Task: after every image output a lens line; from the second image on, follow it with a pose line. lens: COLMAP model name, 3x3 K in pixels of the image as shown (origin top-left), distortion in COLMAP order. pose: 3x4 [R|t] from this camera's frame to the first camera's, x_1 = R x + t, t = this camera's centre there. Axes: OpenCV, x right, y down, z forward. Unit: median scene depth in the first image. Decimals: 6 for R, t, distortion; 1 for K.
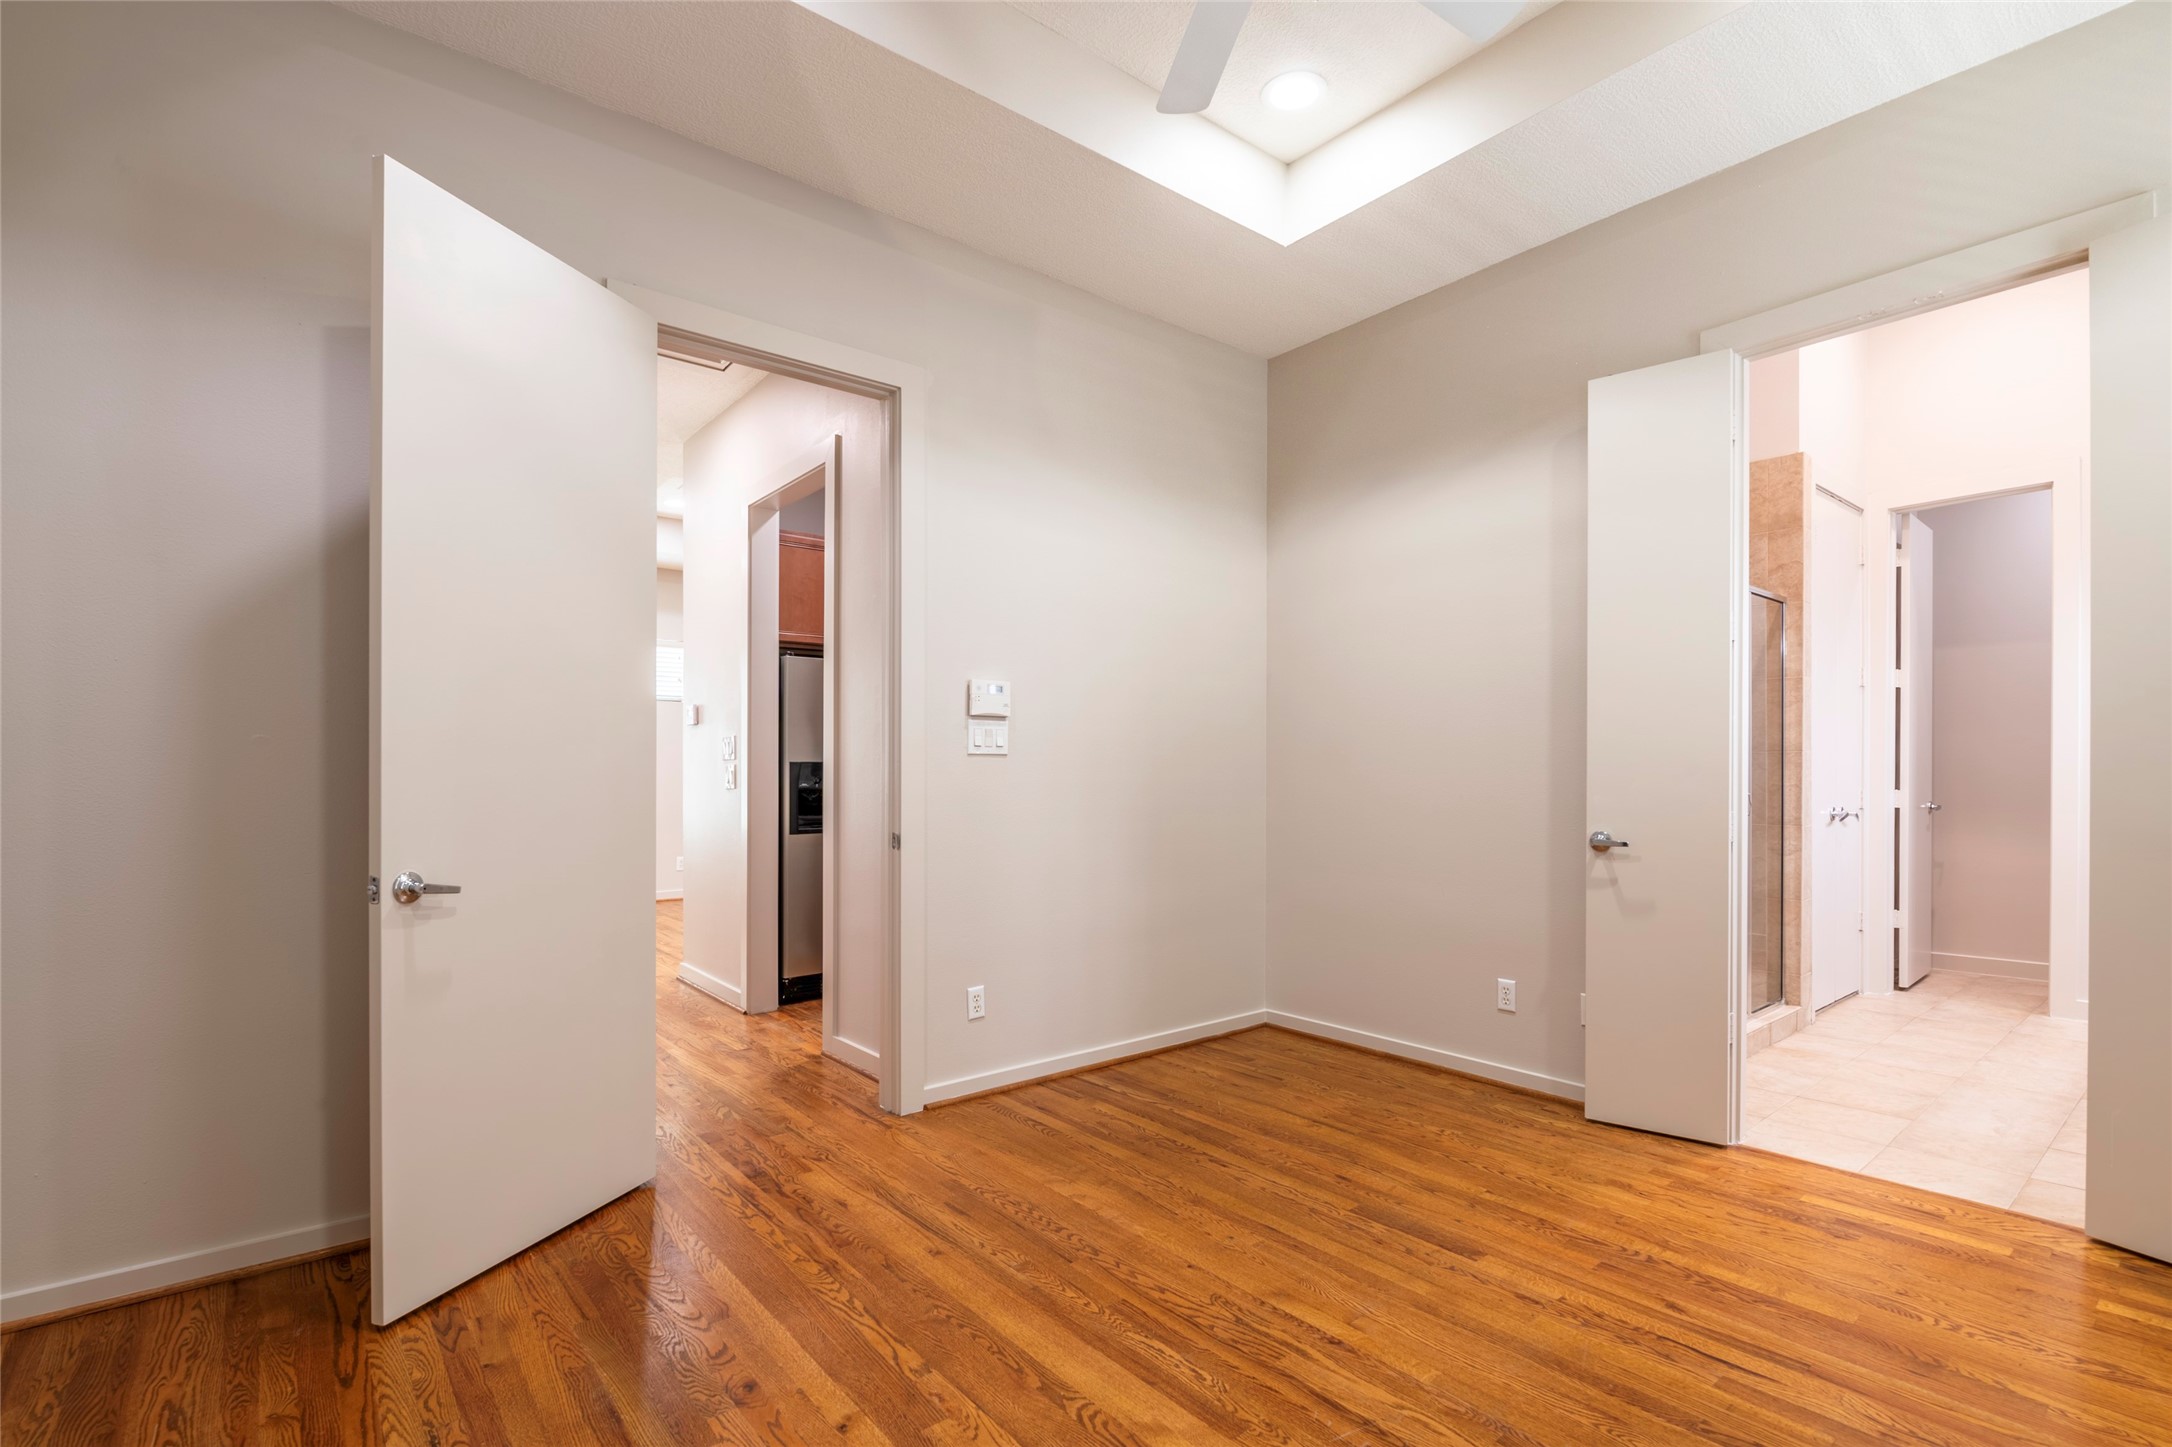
lens RADIAL K [[1013.9, 0, 1088.7], [0, 1013.9, 780.7], [0, 0, 1]] dist [-0.002783, -0.000749]
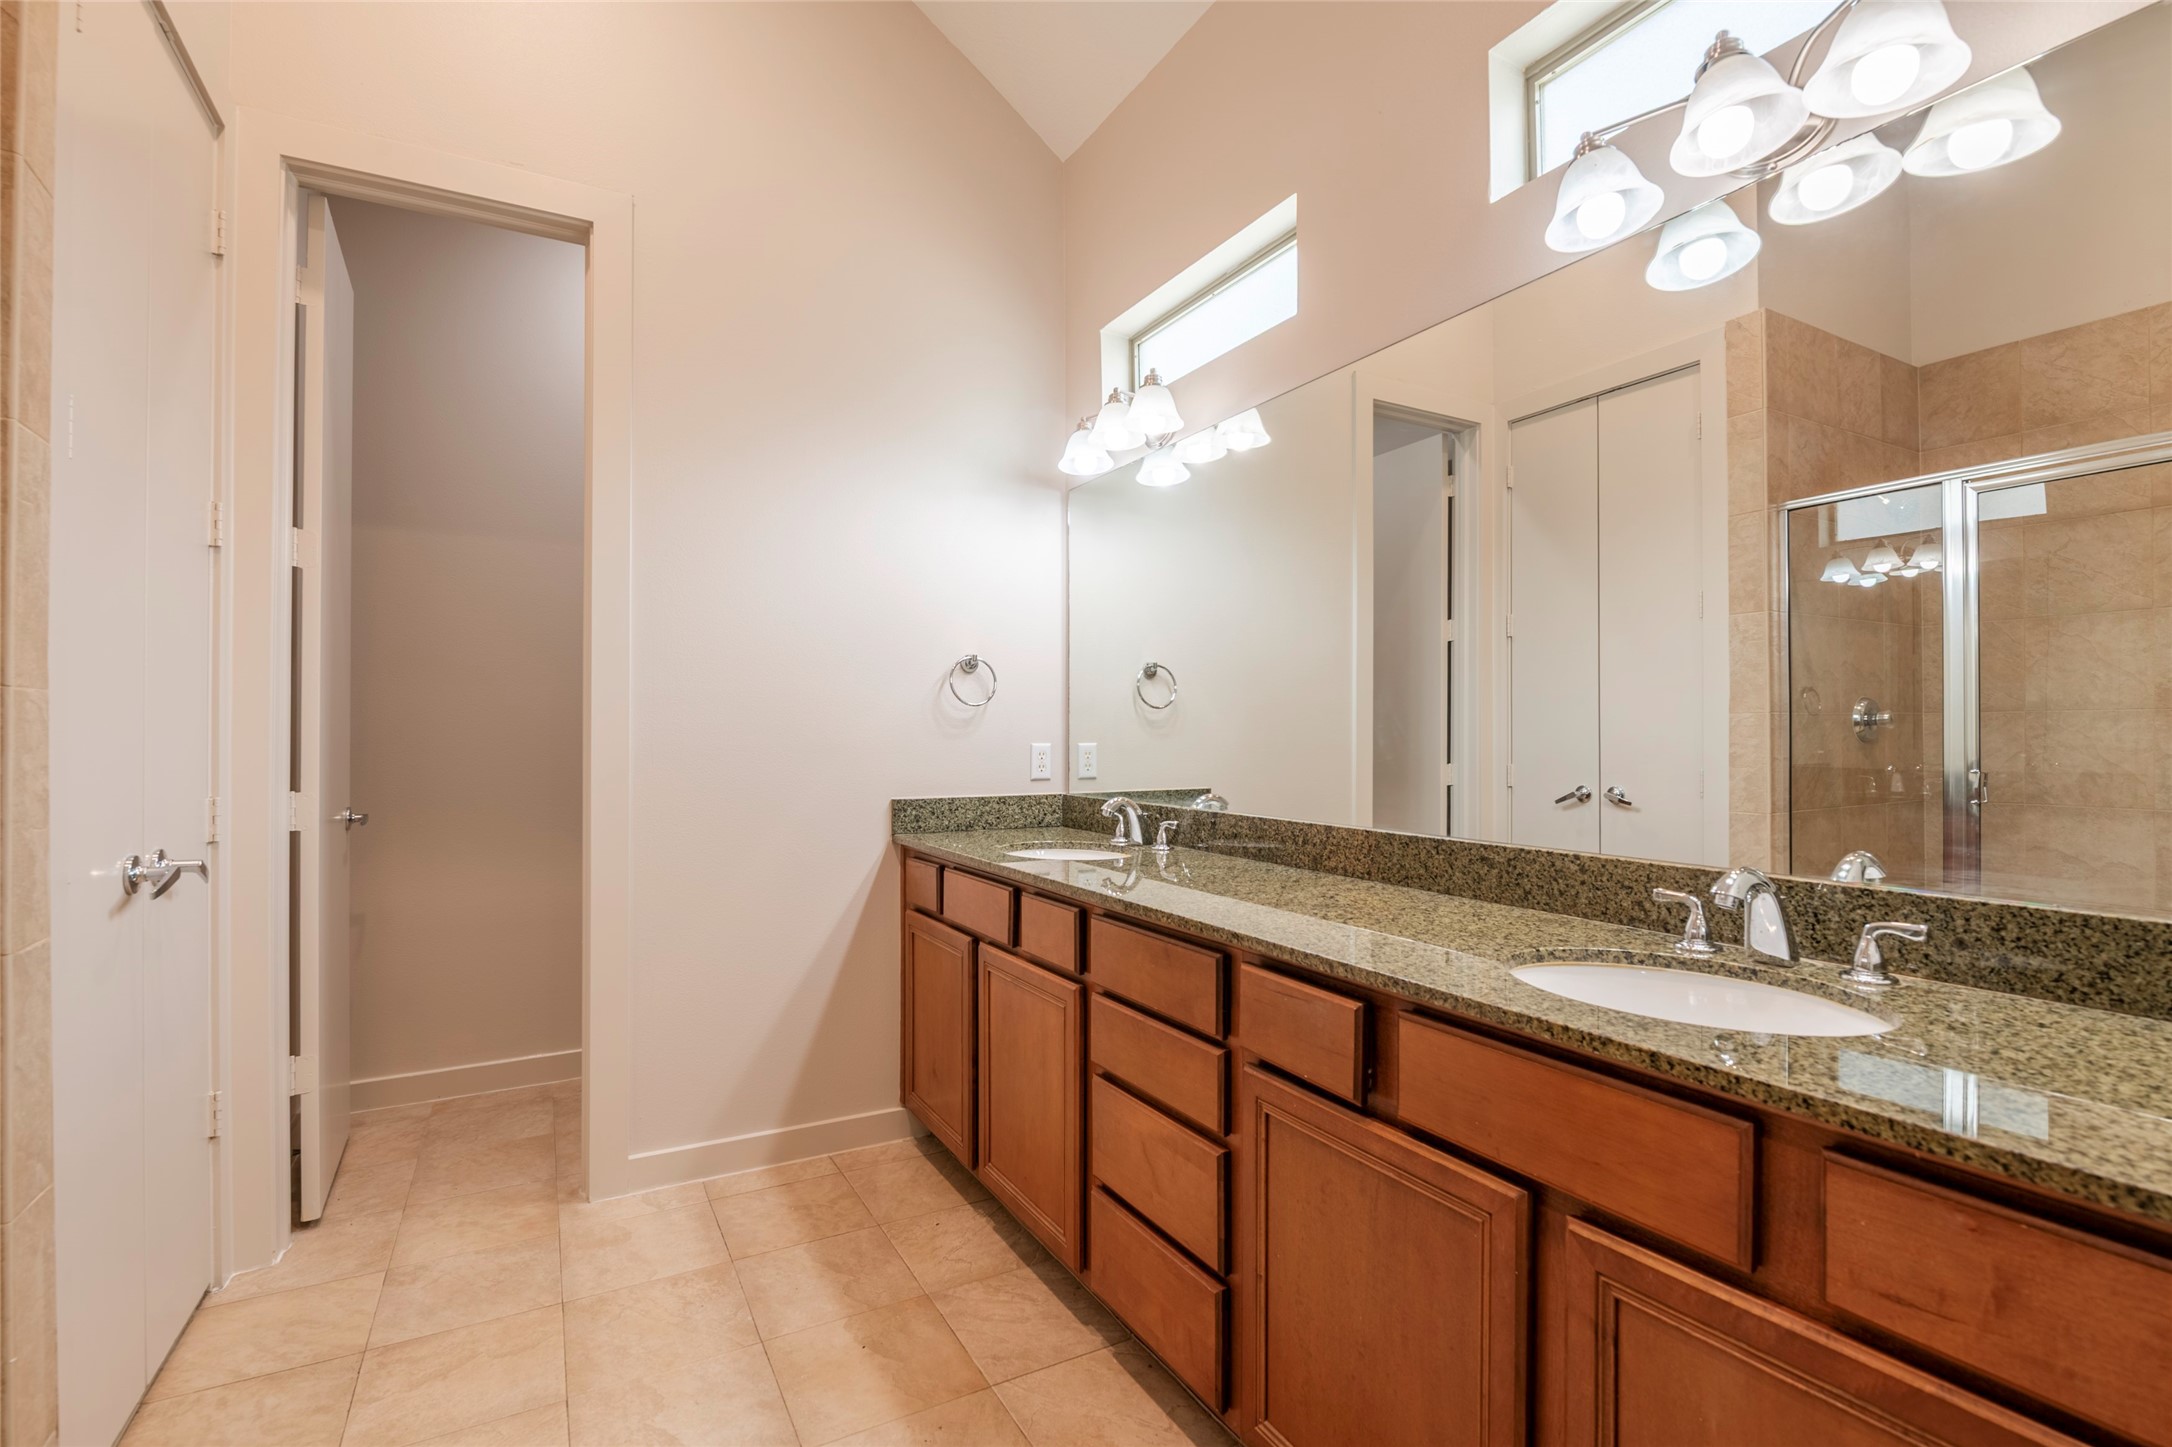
lens RADIAL K [[989.2, 0, 1092.3], [0, 989.2, 751.3], [0, 0, 1]] dist [-0.000584, -0.006479]
pose [[0.179699, -0.001247, 0.983721, 0.464324], [-0.000315, 0.999999, 0.001325, -0.010936], [-0.983722, -0.000548, 0.179698, 0.617028]]
